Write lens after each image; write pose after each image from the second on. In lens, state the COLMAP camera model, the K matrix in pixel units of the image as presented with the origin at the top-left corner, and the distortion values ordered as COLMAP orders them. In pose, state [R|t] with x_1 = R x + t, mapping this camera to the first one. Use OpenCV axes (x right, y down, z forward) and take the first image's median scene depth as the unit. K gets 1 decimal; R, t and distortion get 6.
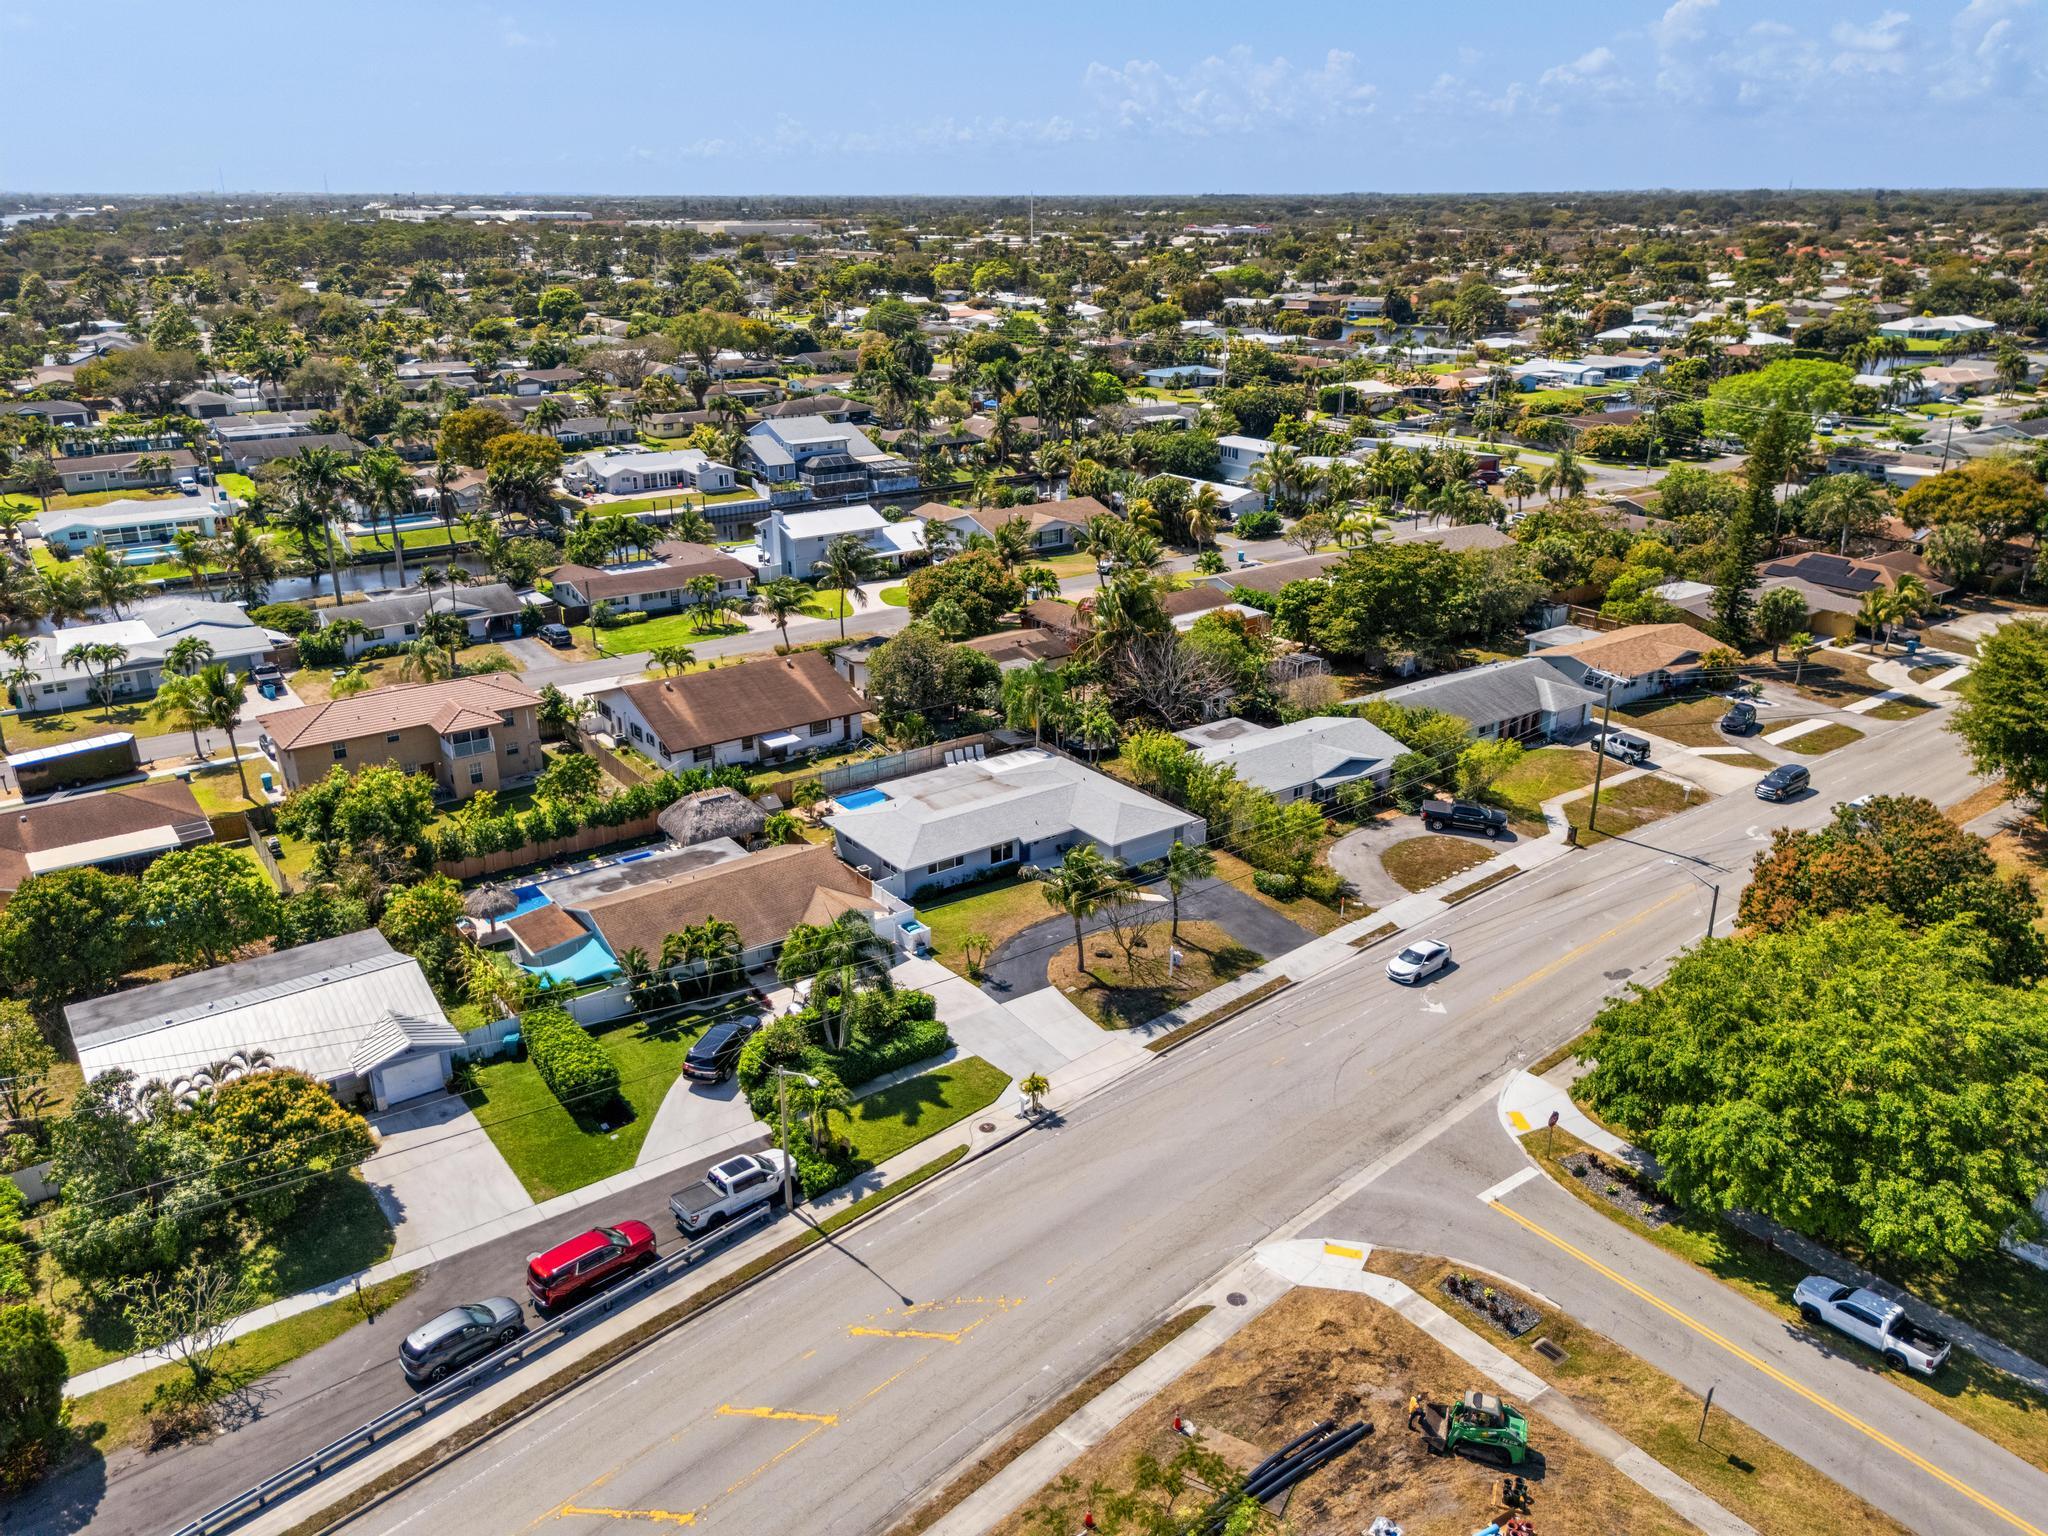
lens RADIAL K [[1508.9, 0, 1017.6], [0, 1508.9, 771.0], [0, 0, 1]] dist [0.074402, -0.071601]
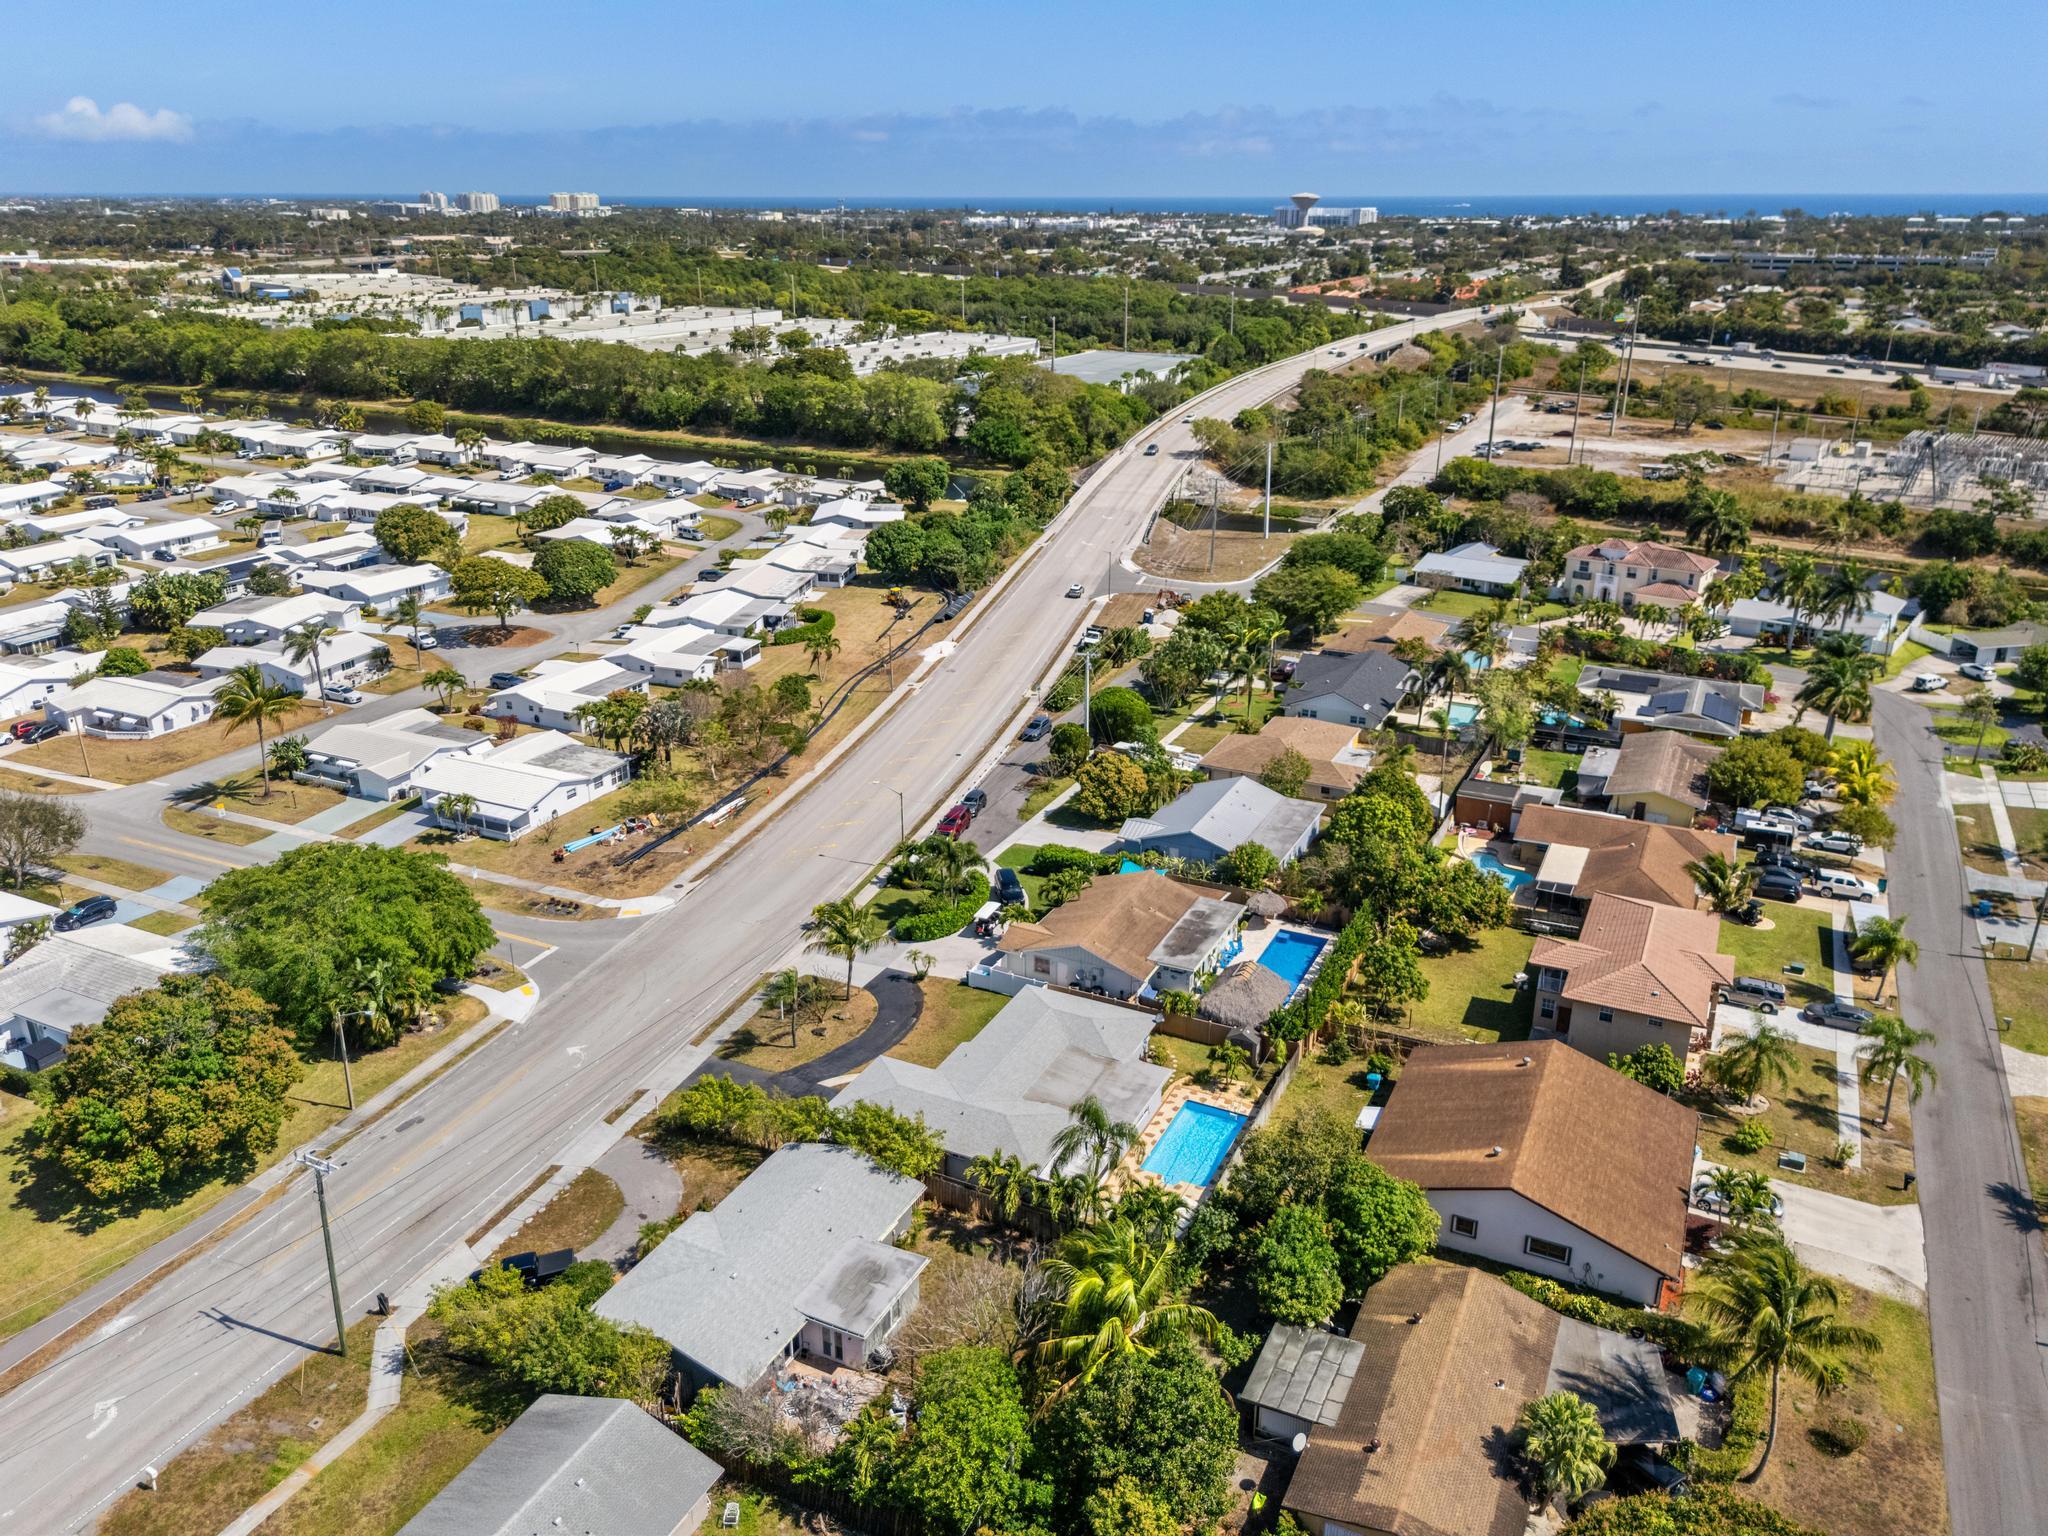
lens RADIAL K [[1507.0, 0, 1024.0], [0, 1507.0, 768.0], [0, 0, 1]] dist [0.072460, -0.081864]
pose [[-0.881329, 0.166708, -0.442118, 0.323309], [-0.168224, 0.763675, 0.623298, -0.613977], [0.441543, 0.623706, -0.645005, 1.274093]]
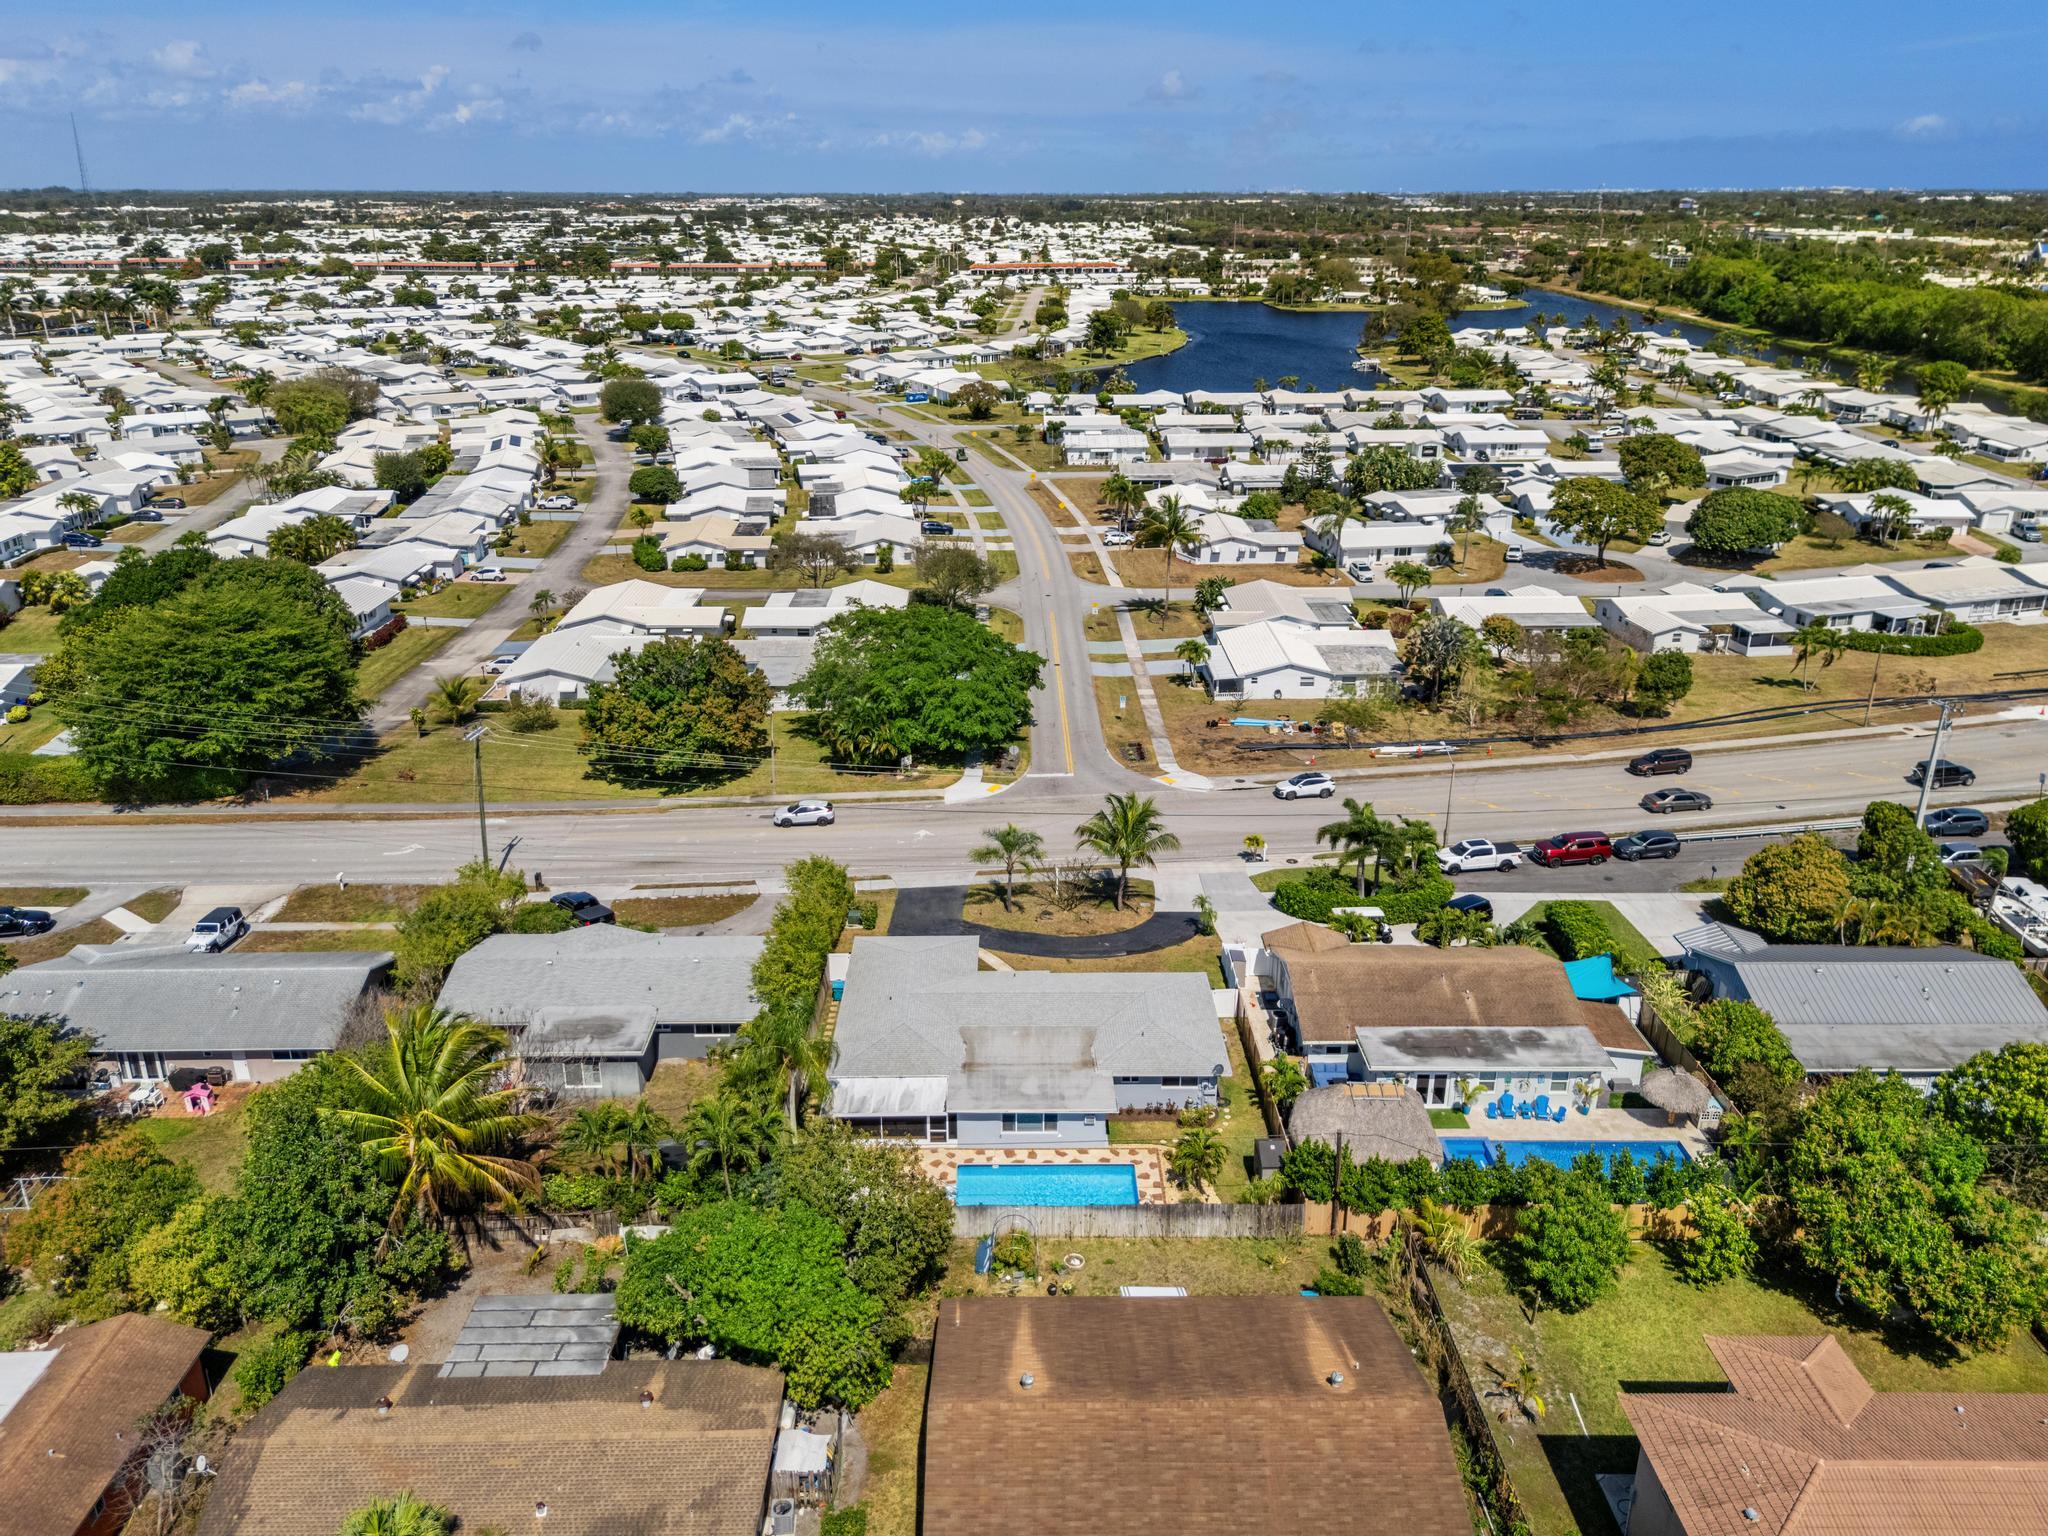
lens RADIAL K [[1508.9, 0, 1017.6], [0, 1508.9, 771.0], [0, 0, 1]] dist [0.074402, -0.071601]
pose [[-0.815007, -0.203179, 0.542662, -0.349728], [0.208504, 0.770951, 0.601798, -0.463896], [-0.540638, 0.603617, -0.585967, 1.175099]]
